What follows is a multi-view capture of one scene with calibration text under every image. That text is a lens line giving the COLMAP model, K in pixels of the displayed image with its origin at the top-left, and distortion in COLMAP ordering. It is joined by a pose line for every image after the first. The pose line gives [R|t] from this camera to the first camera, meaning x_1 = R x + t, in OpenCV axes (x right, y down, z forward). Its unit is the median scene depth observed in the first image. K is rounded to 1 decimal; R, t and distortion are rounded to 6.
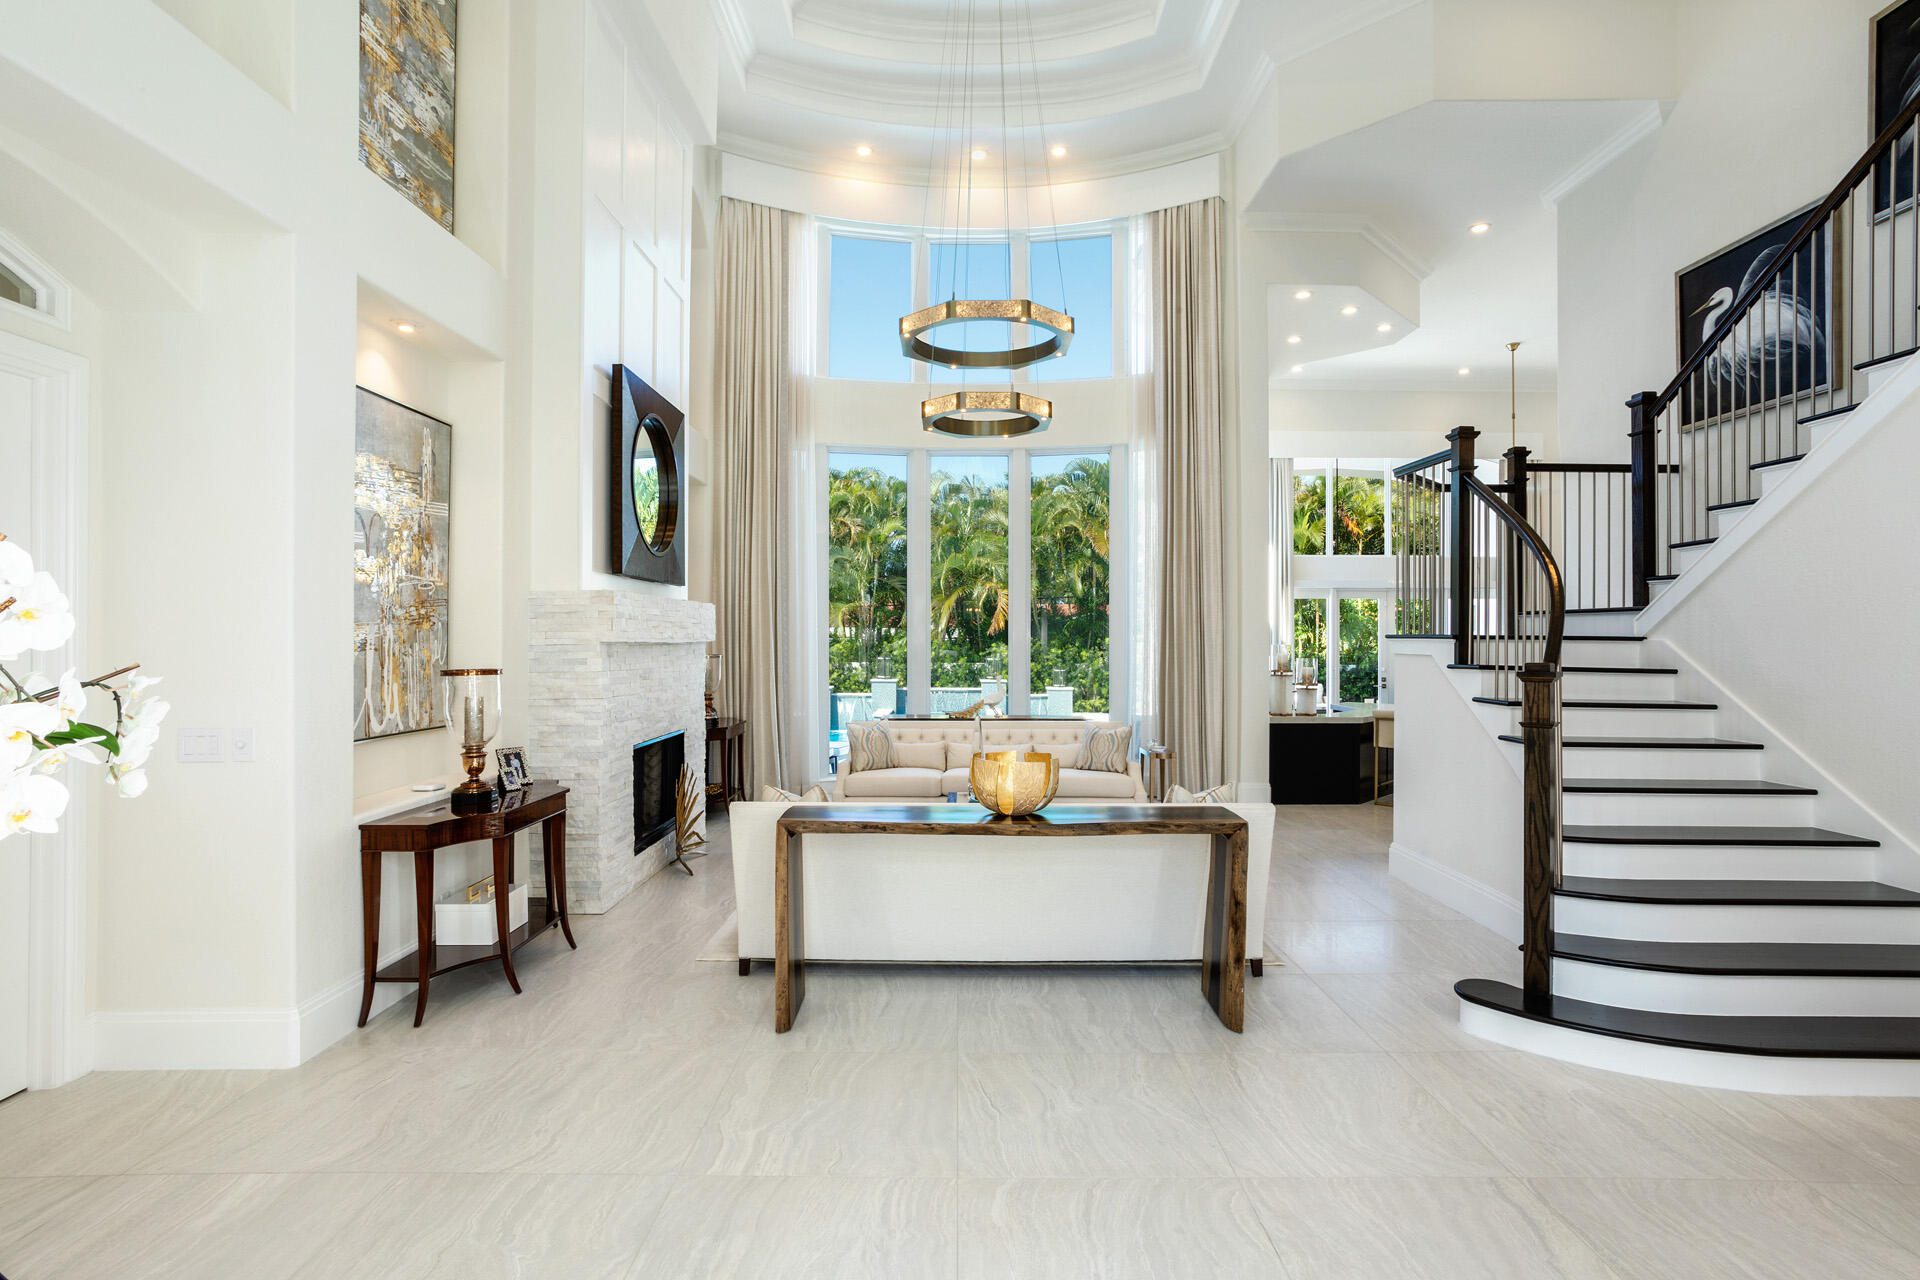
lens RADIAL K [[936.8, 0, 964.7], [0, 936.8, 635.2], [0, 0, 1]] dist [-0.022000, 0.010303]
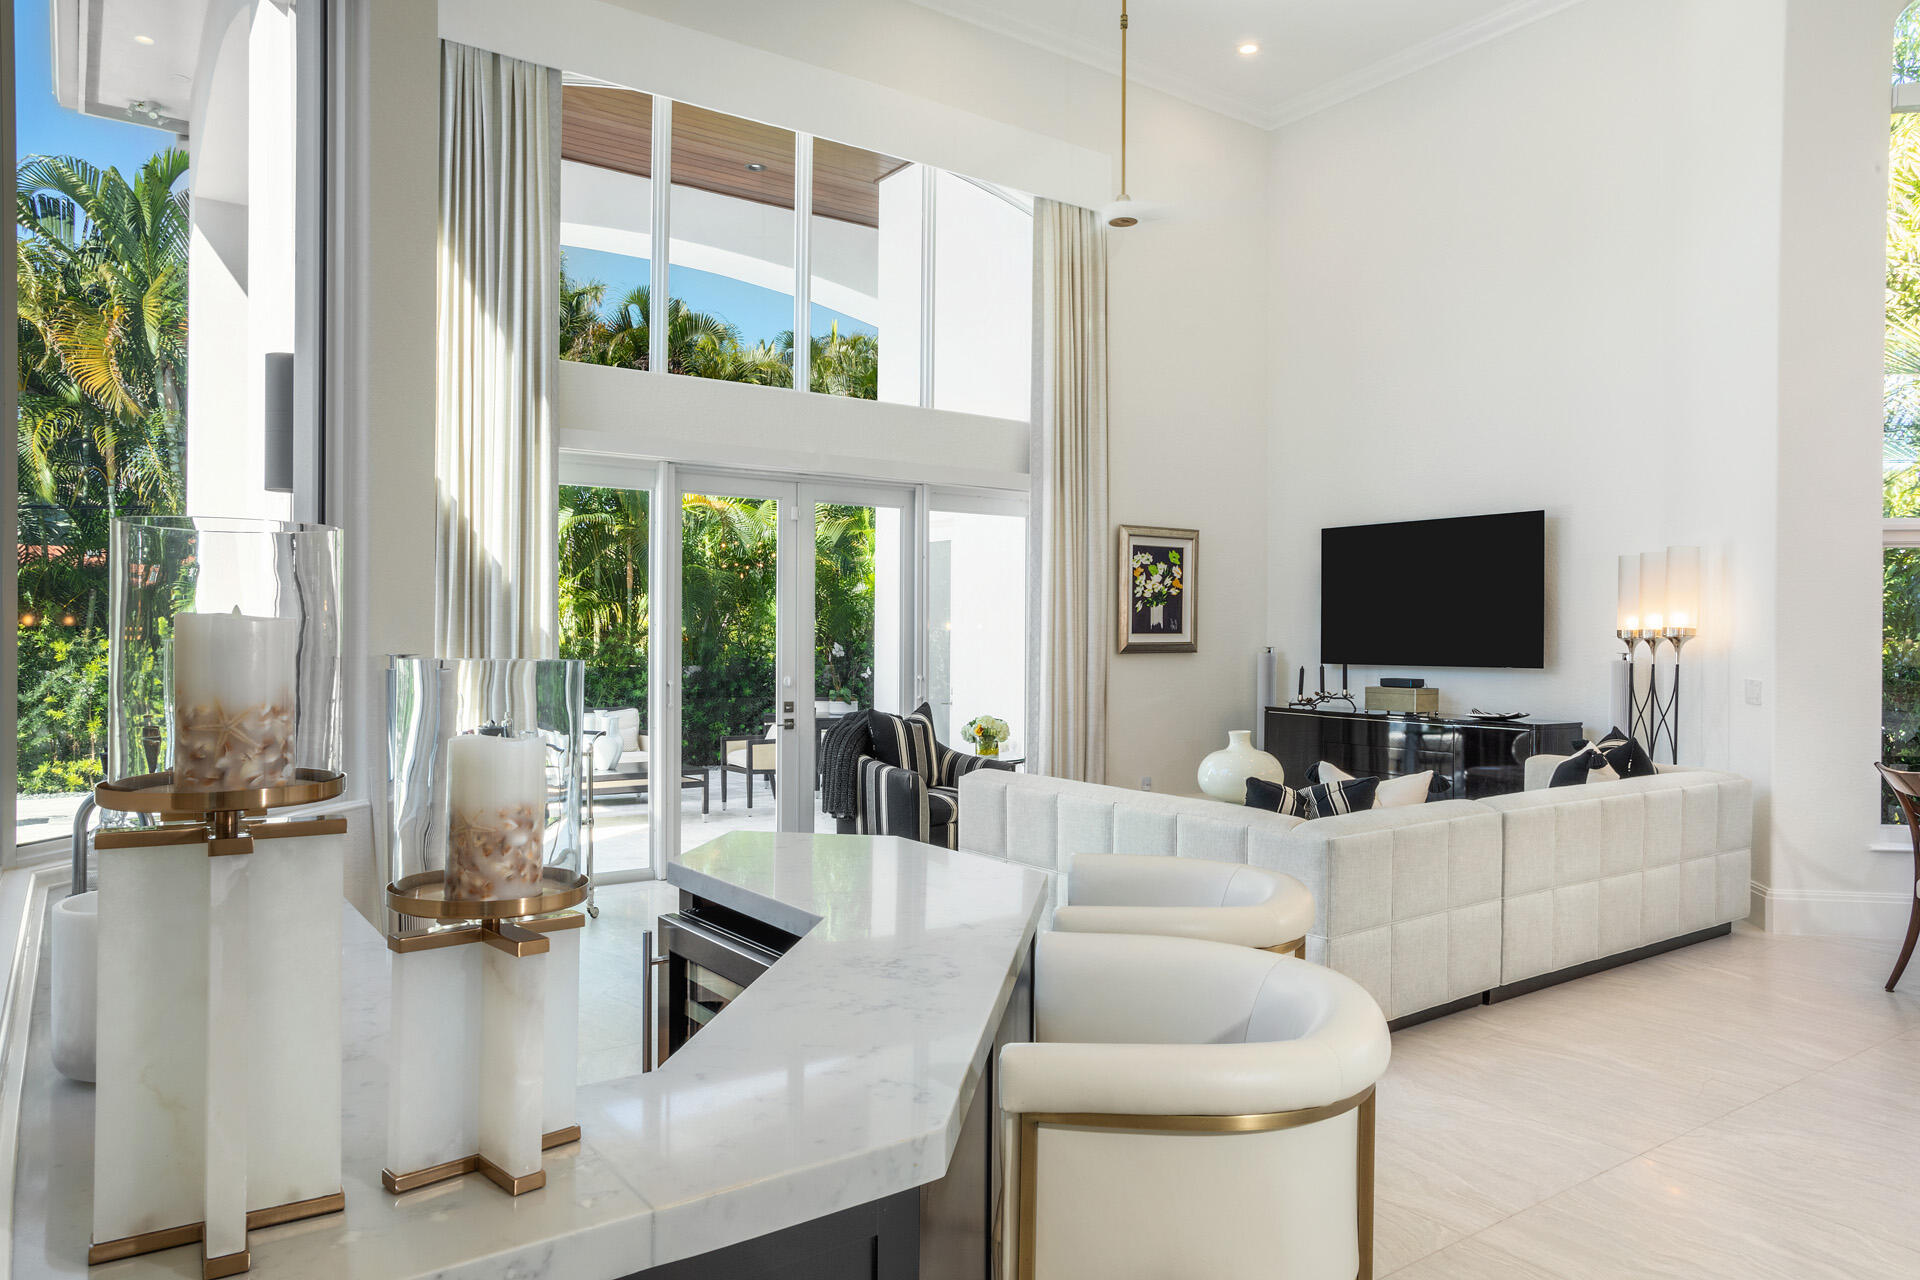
lens RADIAL K [[1213.0, 0, 946.6], [0, 1213.0, 636.1], [0, 0, 1]] dist [0.008955, 0.002004]
pose [[0.818098, 0.005139, 0.575055, 0.590738], [-0.009296, 0.999948, 0.004290, 0.041662], [-0.575003, -0.008855, 0.818103, 1.532332]]
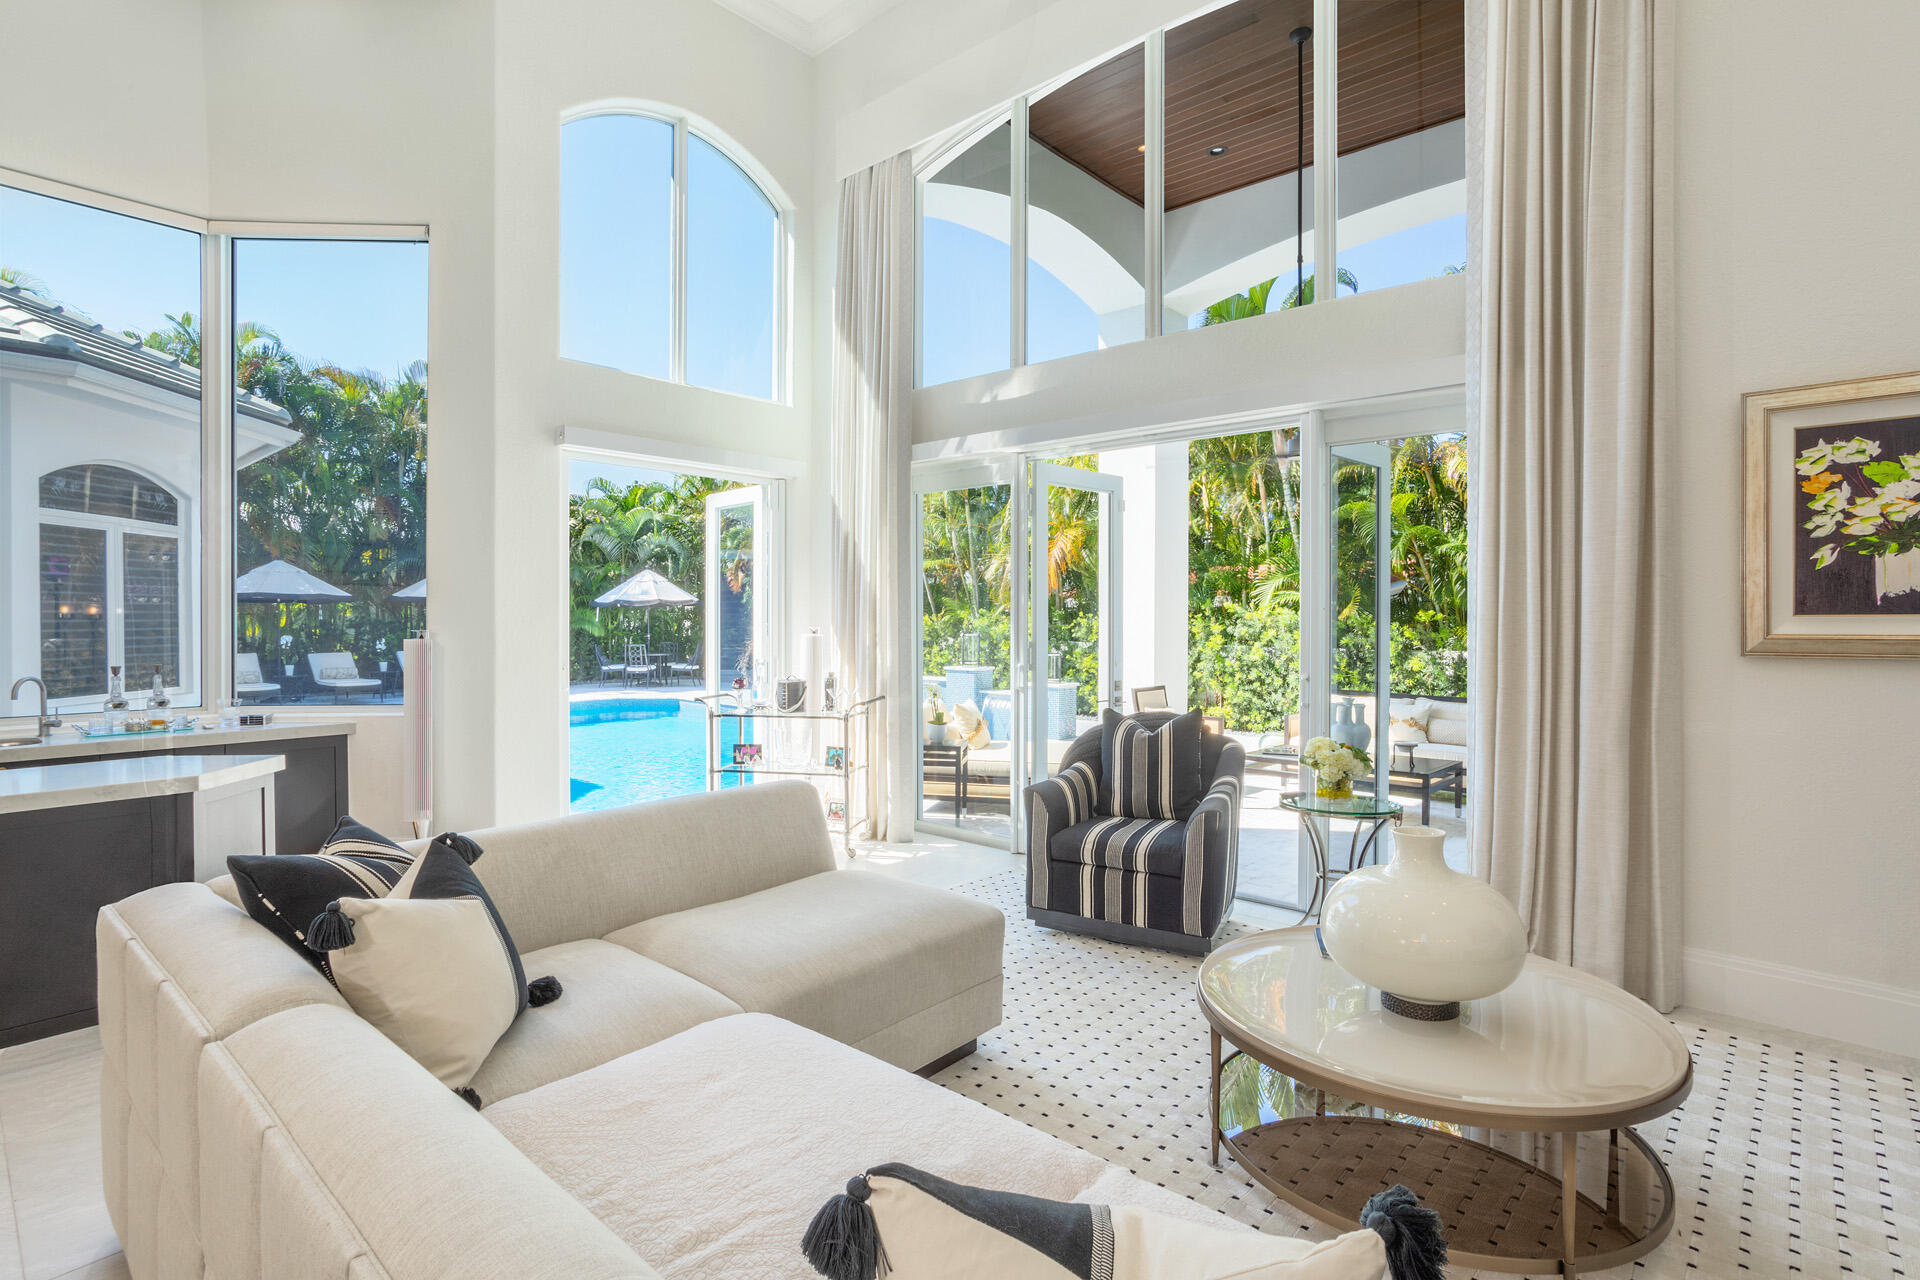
lens RADIAL K [[936.8, 0, 971.0], [0, 936.8, 628.6], [0, 0, 1]] dist [-0.022000, 0.010303]
pose [[0.761875, 0.009707, -0.647651, 1.762994], [0.001513, 0.999858, 0.016765, 0.040800], [0.647722, -0.013753, 0.761752, 1.948429]]
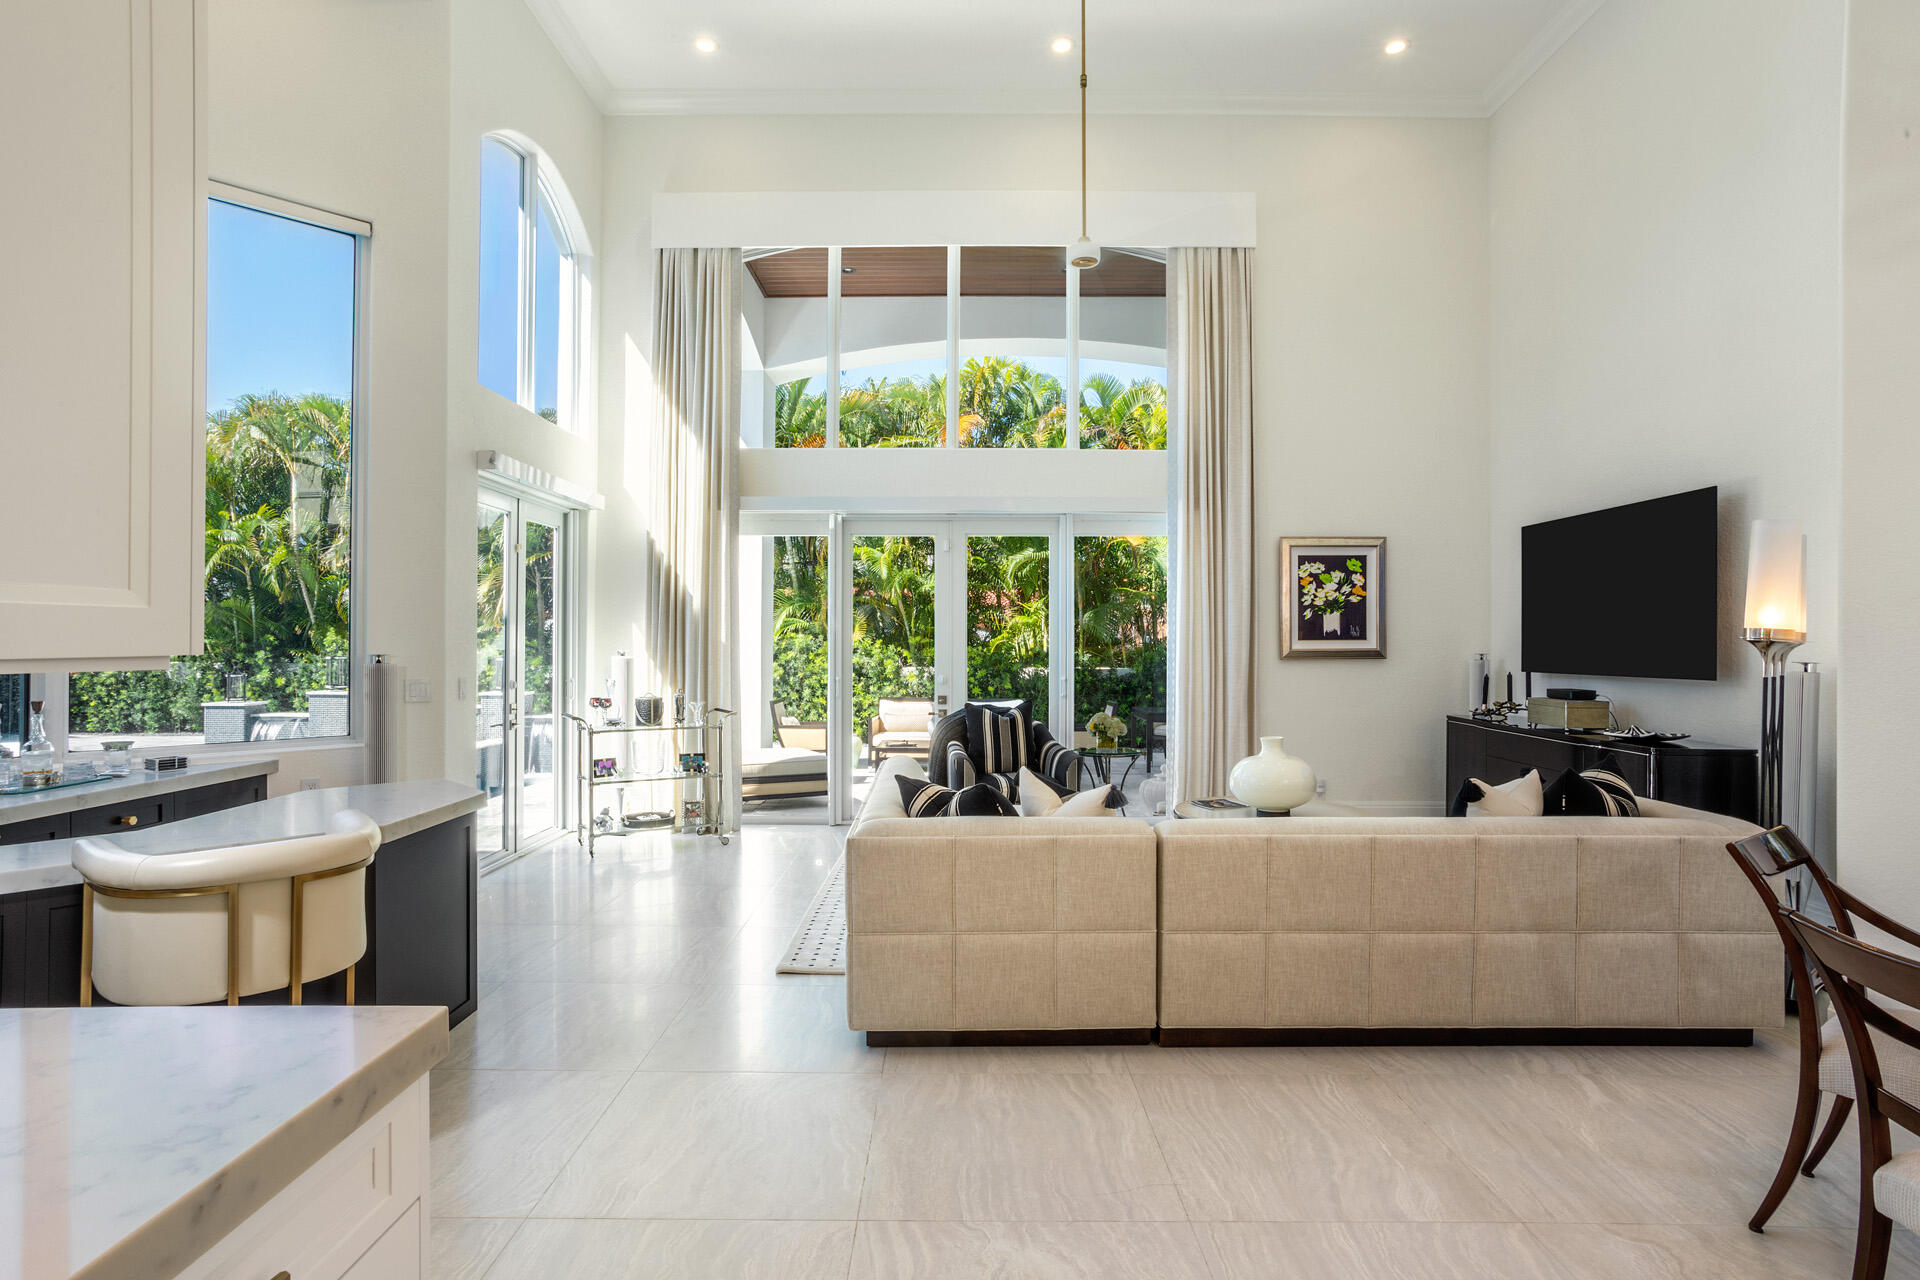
lens RADIAL K [[936.8, 0, 965.0], [0, 936.8, 645.5], [0, 0, 1]] dist [-0.022000, 0.010303]
pose [[0.999887, 0.002849, 0.014759, 1.274261], [-0.002977, 0.999958, 0.008708, 0.040016], [-0.014733, -0.008750, 0.999853, 1.415737]]
